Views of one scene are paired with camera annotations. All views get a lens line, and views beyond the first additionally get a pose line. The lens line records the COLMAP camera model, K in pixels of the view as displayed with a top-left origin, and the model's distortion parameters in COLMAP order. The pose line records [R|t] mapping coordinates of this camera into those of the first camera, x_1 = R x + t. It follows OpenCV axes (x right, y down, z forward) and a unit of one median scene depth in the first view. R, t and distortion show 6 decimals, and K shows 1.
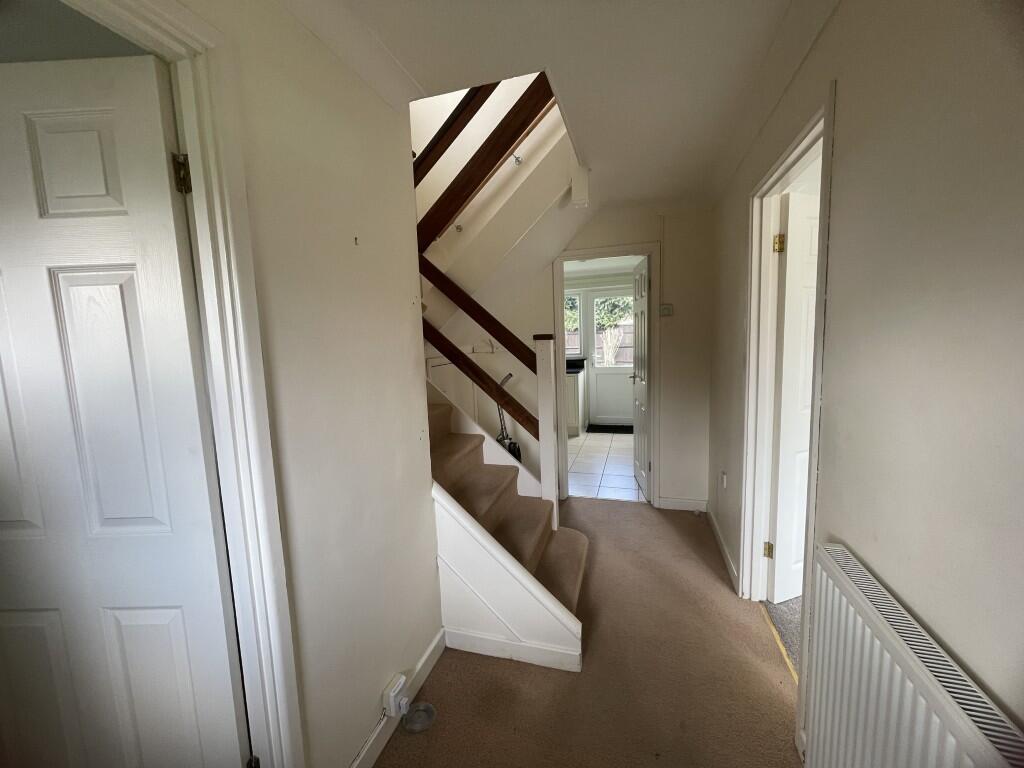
lens RADIAL K [[415.8, 0, 513.1], [0, 415.8, 384.9], [0, 0, 1]] dist [-0.001192, 0.000063]
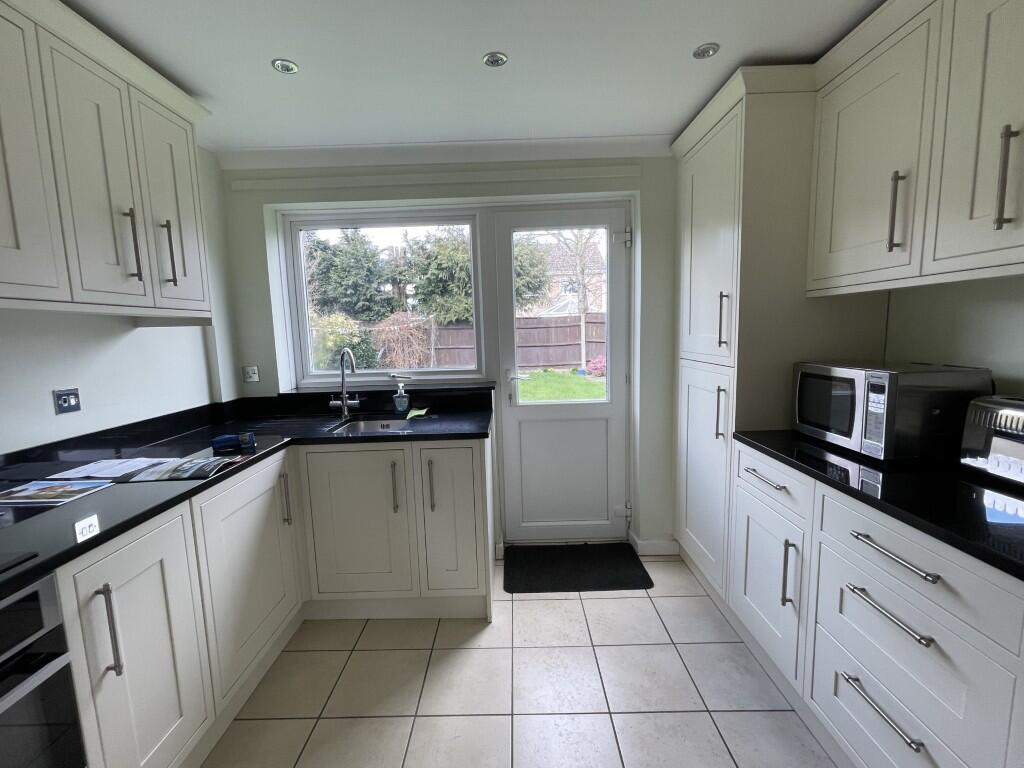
lens RADIAL K [[415.8, 0, 513.1], [0, 415.8, 384.9], [0, 0, 1]] dist [-0.001192, 0.000063]
pose [[0.952269, -0.030008, 0.303783, 0.072733], [0.027635, 0.999545, 0.012108, -0.067179], [-0.304008, -0.003135, 0.952664, 0.620012]]
